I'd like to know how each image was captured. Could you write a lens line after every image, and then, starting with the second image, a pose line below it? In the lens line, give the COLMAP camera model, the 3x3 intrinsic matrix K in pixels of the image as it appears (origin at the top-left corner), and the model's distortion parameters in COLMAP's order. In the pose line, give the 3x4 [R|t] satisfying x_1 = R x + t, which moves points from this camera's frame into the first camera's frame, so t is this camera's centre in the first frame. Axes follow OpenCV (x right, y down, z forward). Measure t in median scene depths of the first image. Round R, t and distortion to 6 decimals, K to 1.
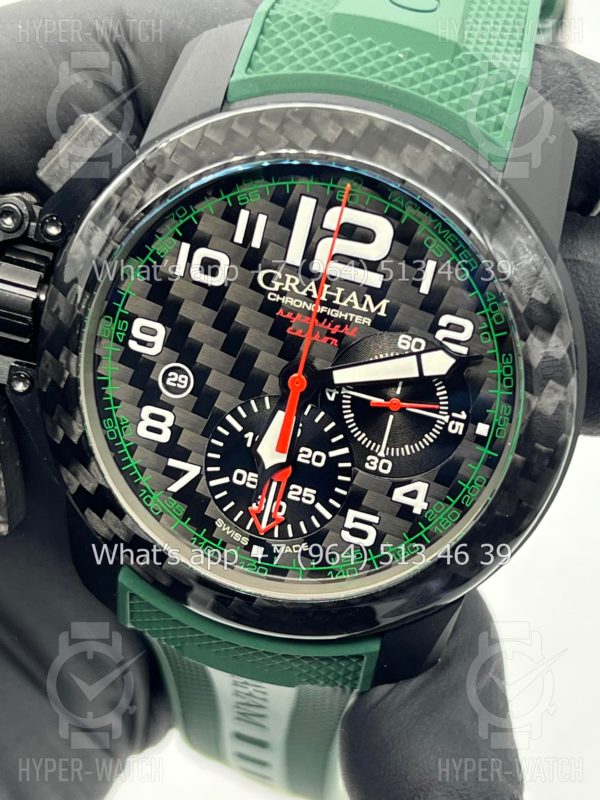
lens RADIAL K [[1828.9, 0, 300.0], [0, 1828.9, 400.0], [0, 0, 1]] dist [0.260266, 0.232237]
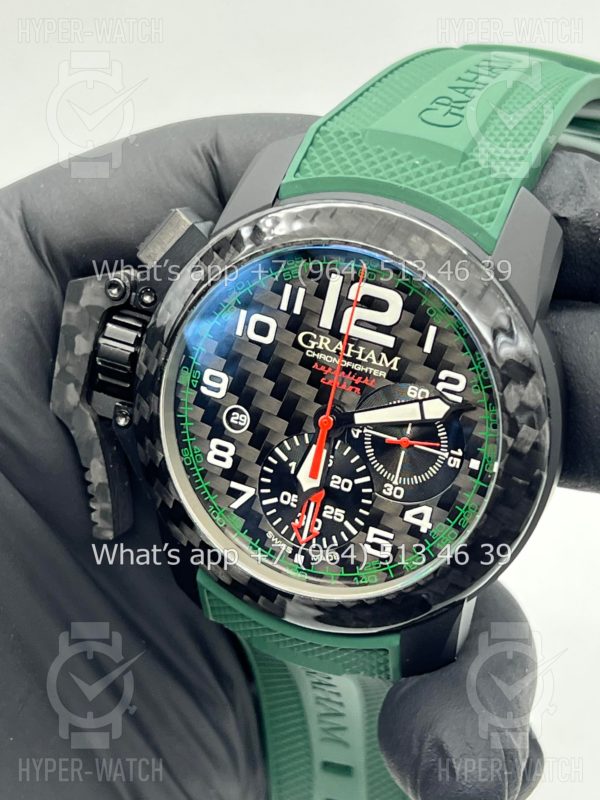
lens RADIAL K [[1828.9, 0, 300.0], [0, 1828.9, 400.0], [0, 0, 1]] dist [0.212478, 0.047613]
pose [[0.980737, 0.021693, -0.194124, 0.218910], [-0.029198, 0.998929, -0.035884, 0.020150], [0.193138, 0.040860, 0.980321, -0.220774]]
